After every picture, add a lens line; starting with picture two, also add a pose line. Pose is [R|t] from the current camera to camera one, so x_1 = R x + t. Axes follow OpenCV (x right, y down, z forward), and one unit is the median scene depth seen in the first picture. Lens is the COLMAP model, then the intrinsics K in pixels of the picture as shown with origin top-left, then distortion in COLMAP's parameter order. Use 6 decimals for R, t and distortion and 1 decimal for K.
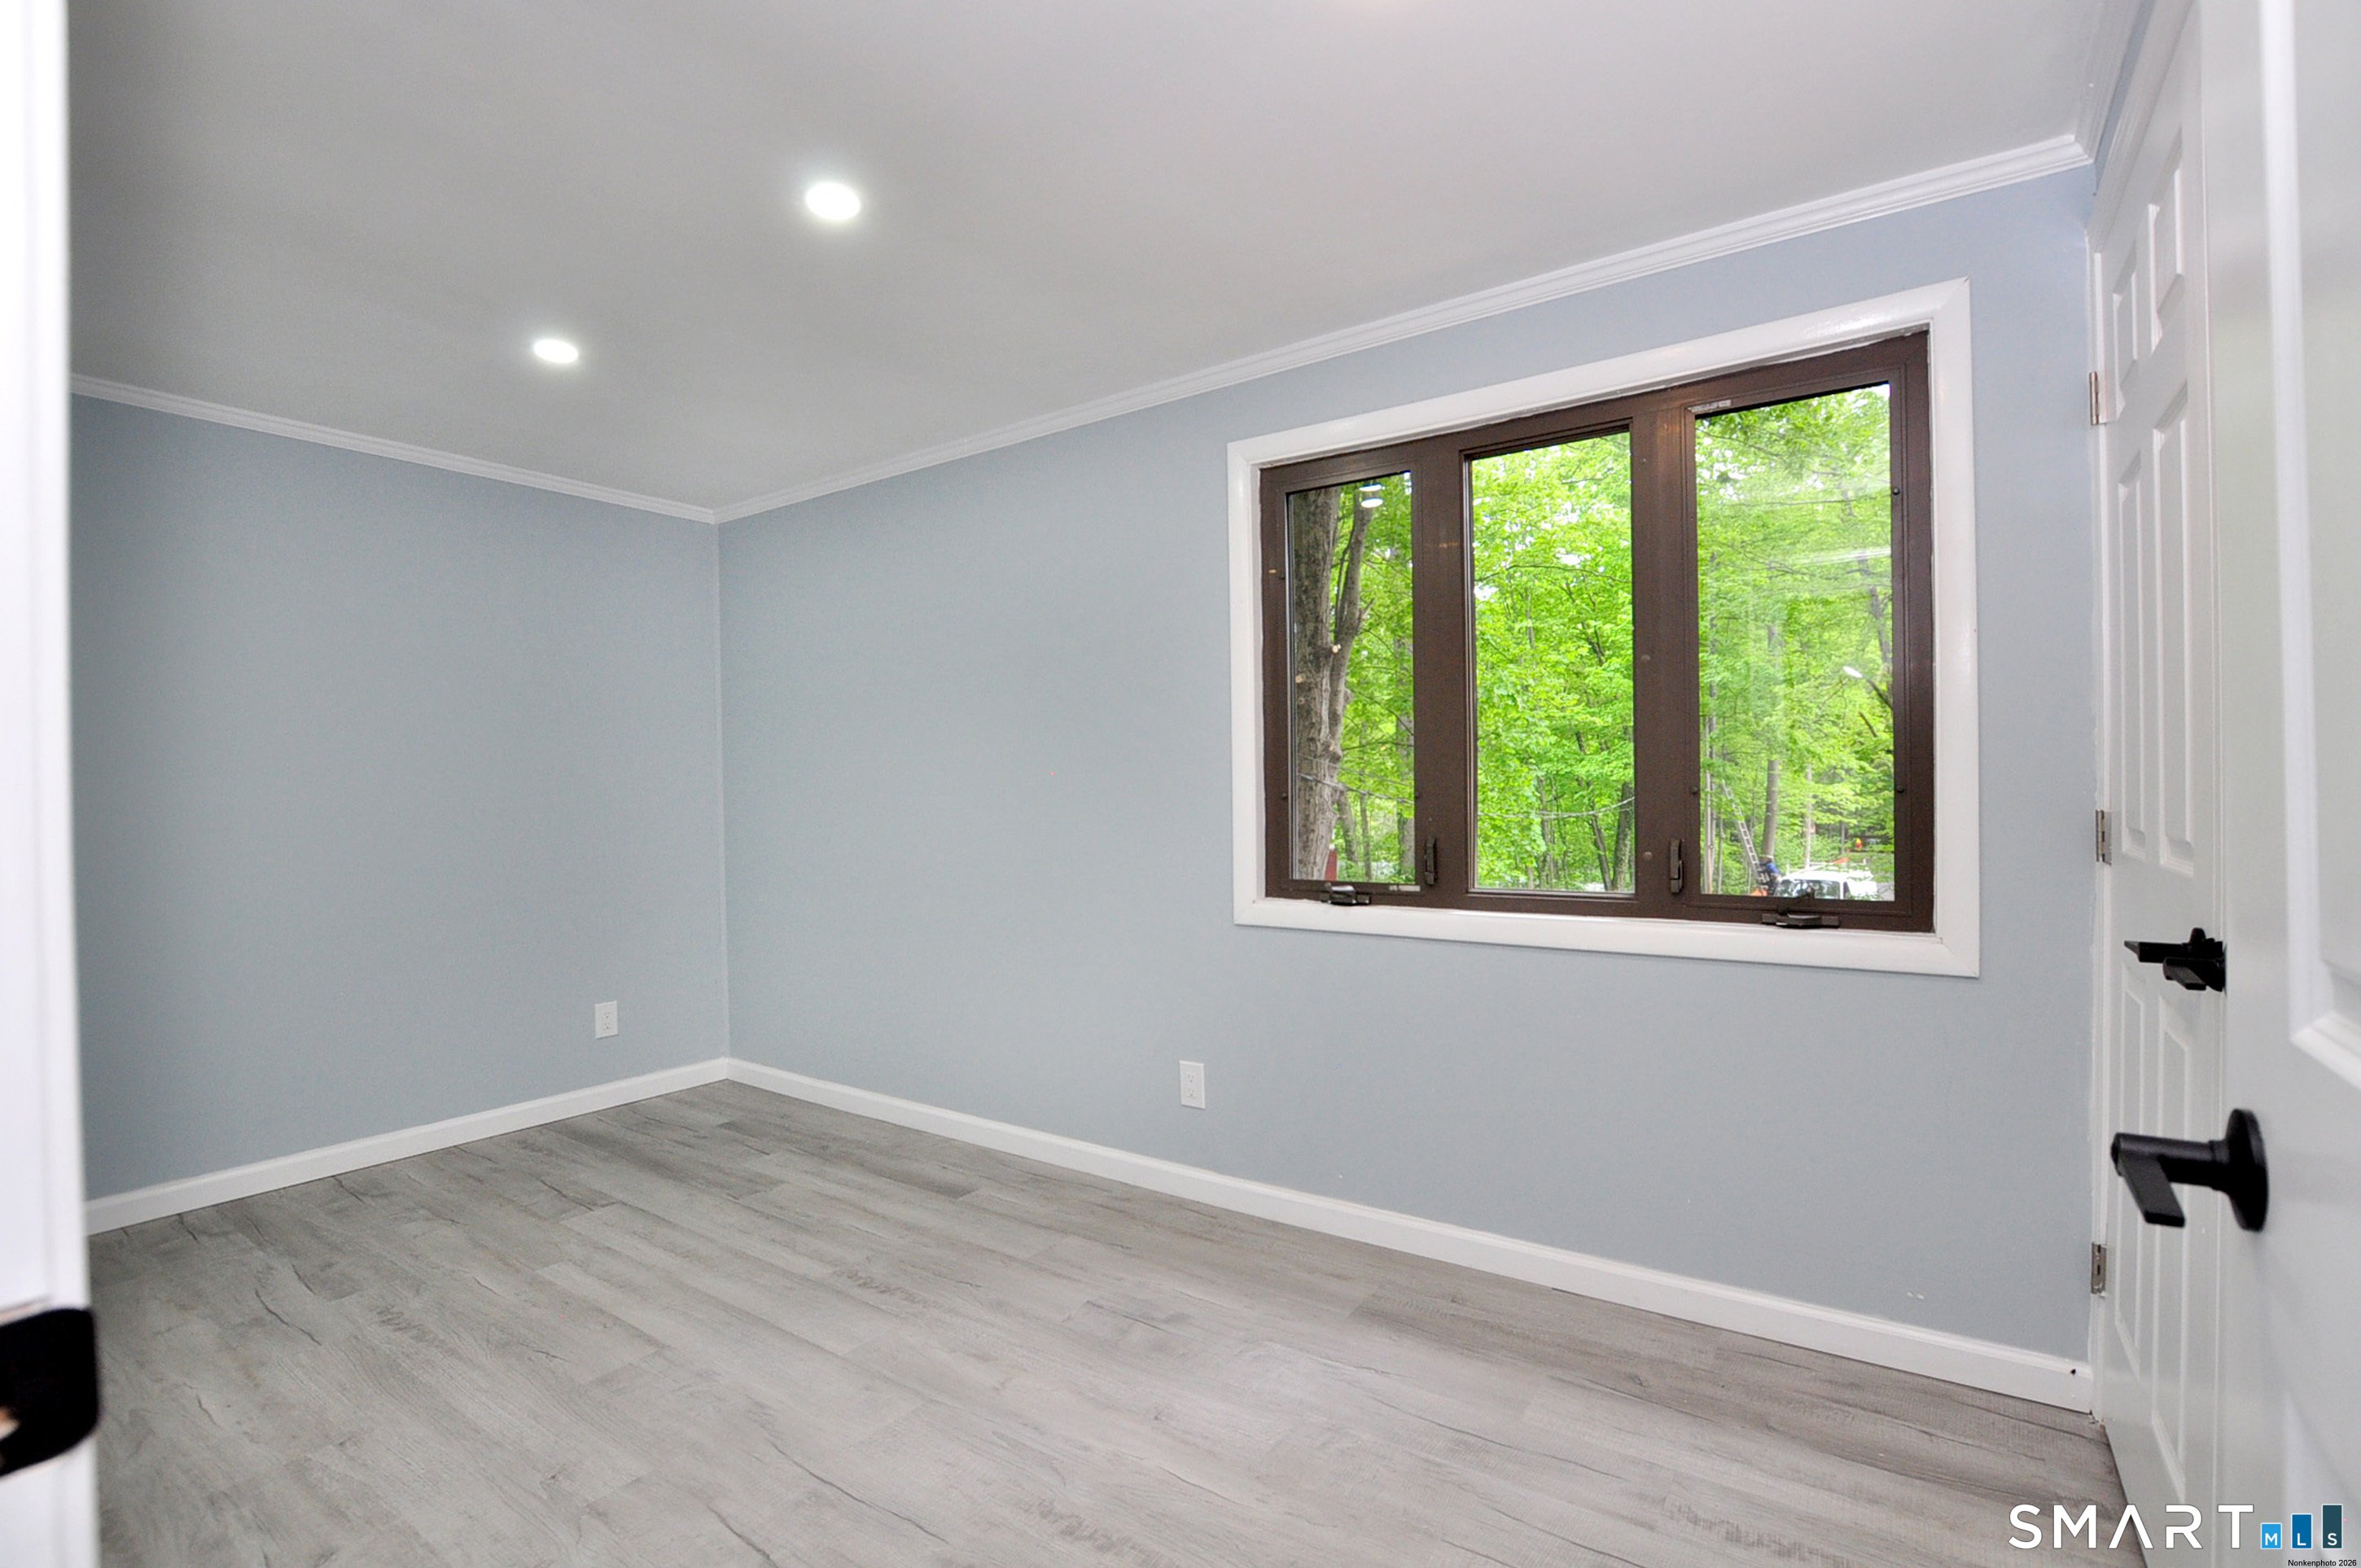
lens RADIAL K [[1049.2, 0, 1183.3], [0, 1049.2, 779.8], [0, 0, 1]] dist [-0.030383, 0.003172]
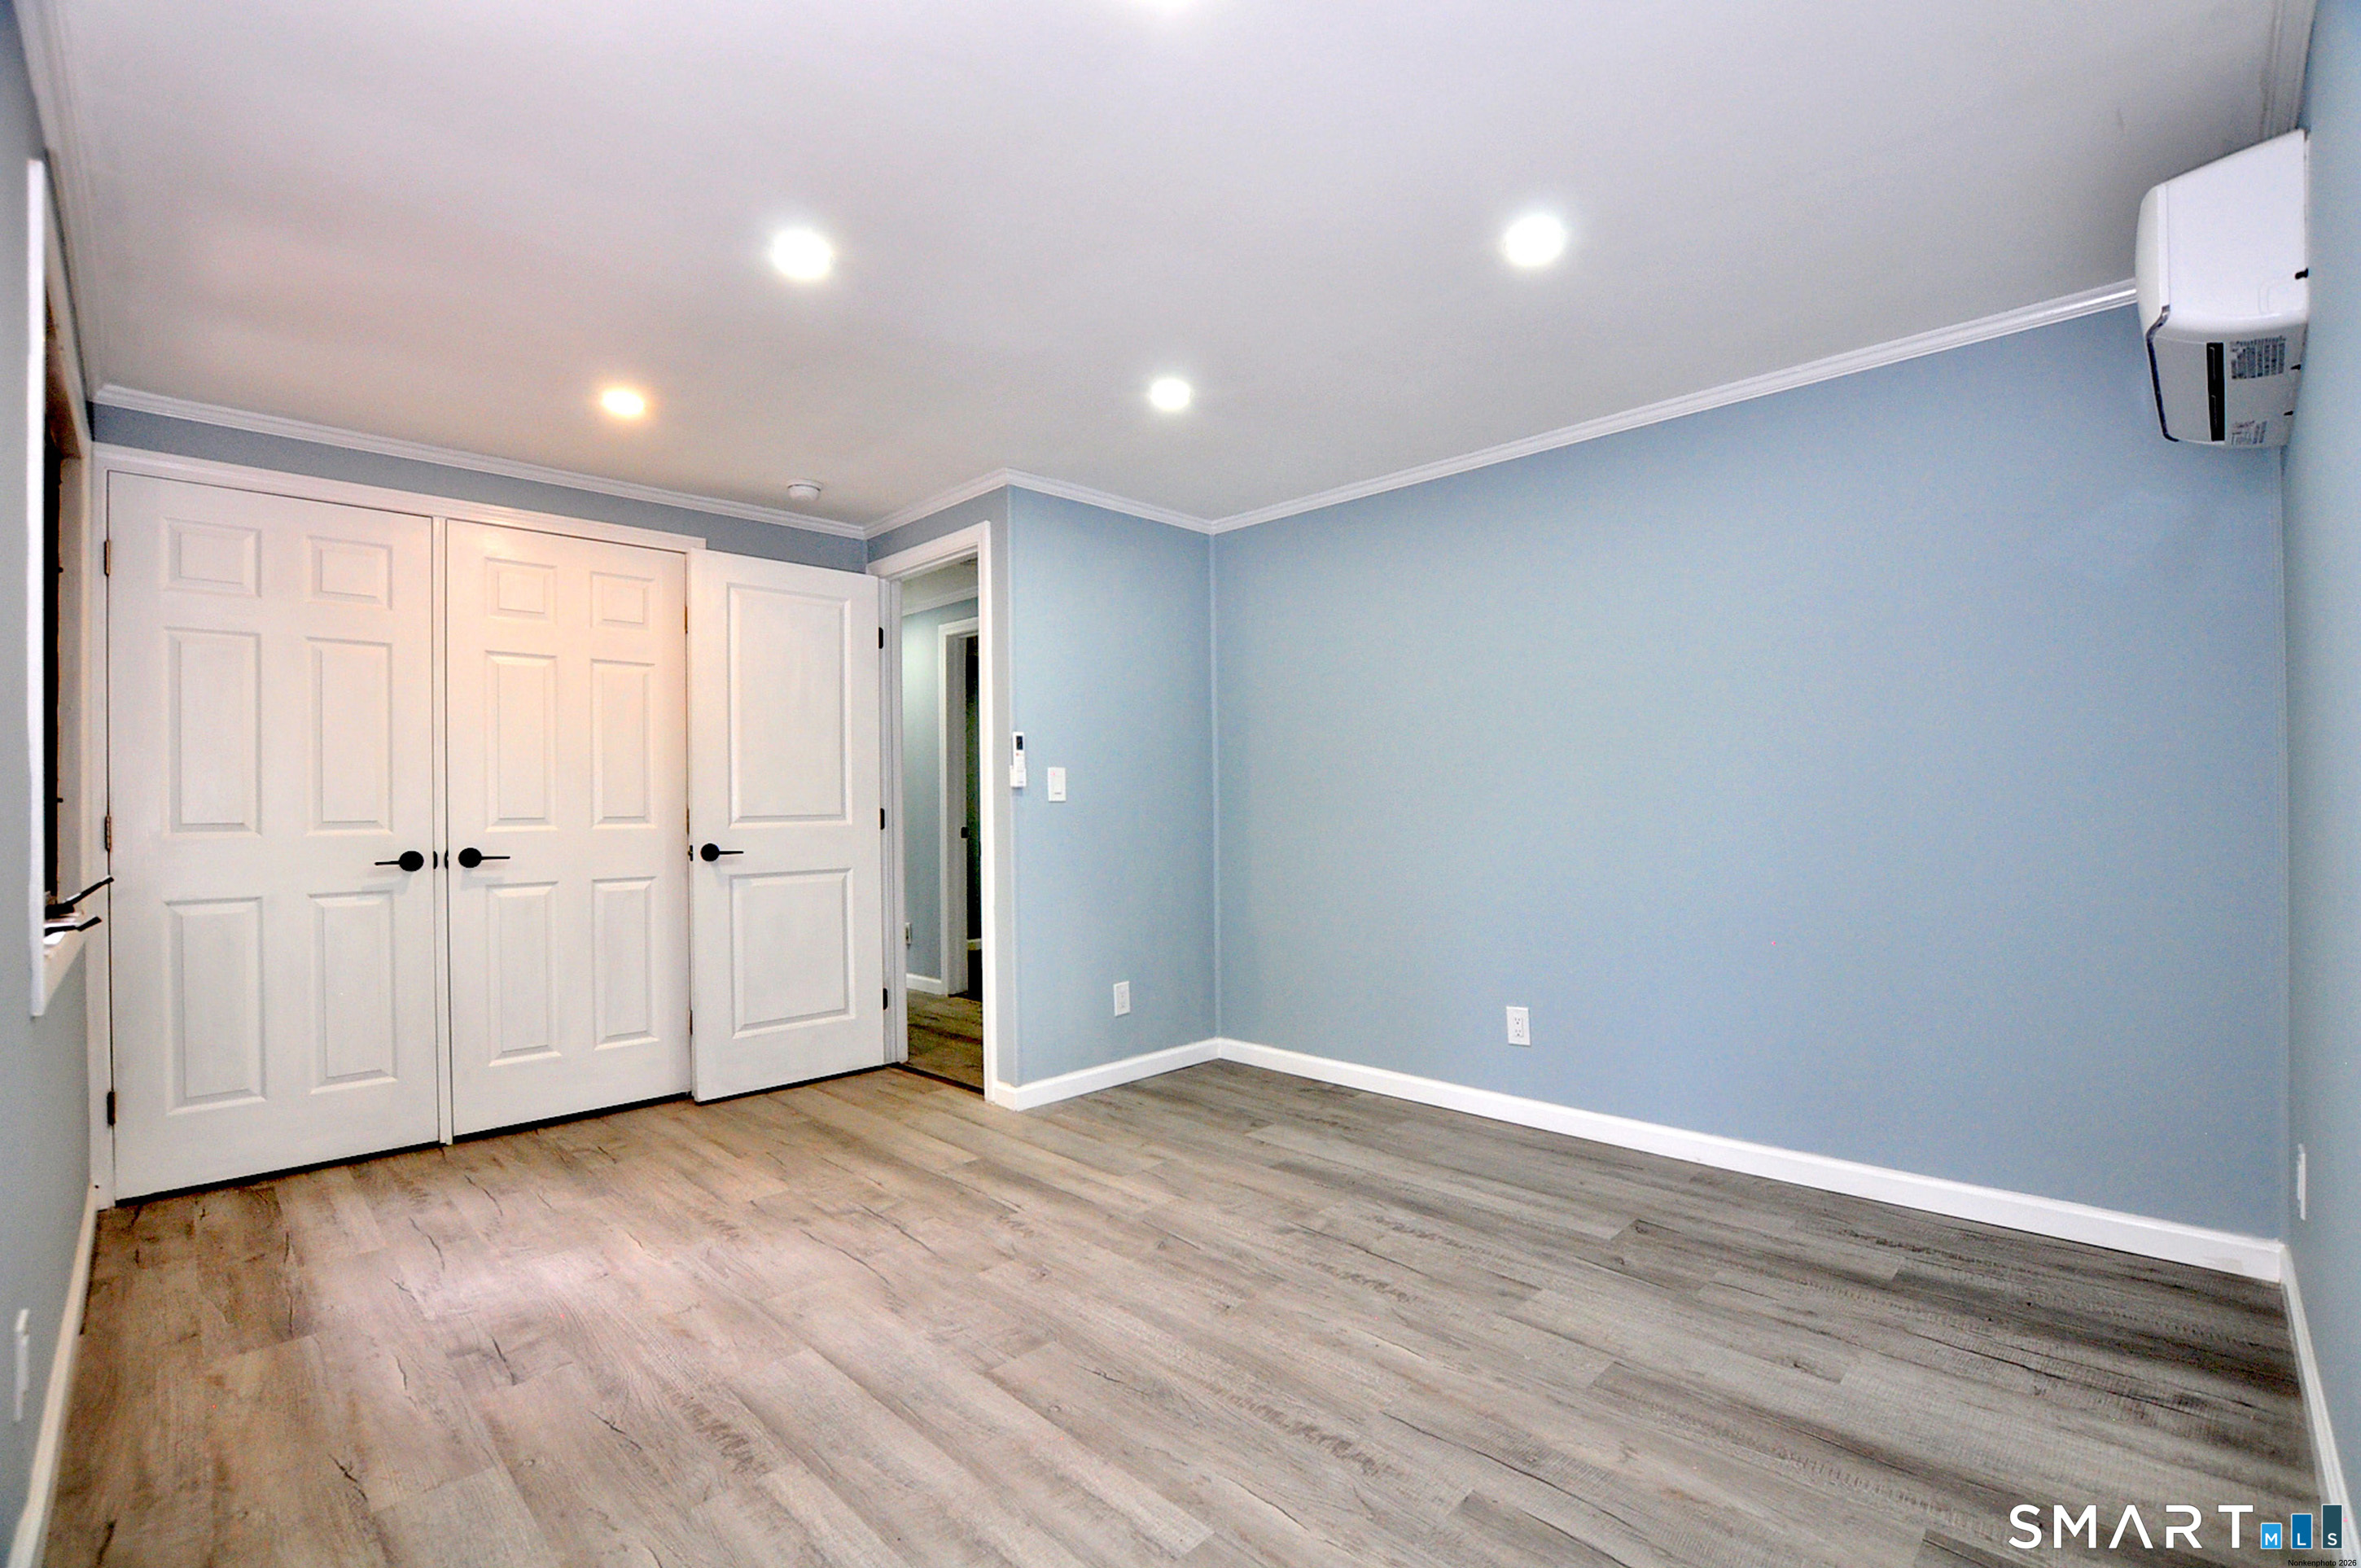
lens RADIAL K [[1049.2, 0, 1171.8], [0, 1049.2, 782.9], [0, 0, 1]] dist [-0.030383, 0.003172]
pose [[-0.981333, 0.032983, 0.189468, -0.839205], [0.026828, 0.999029, -0.034957, 0.064153], [-0.190437, -0.029221, -0.981264, 1.846363]]
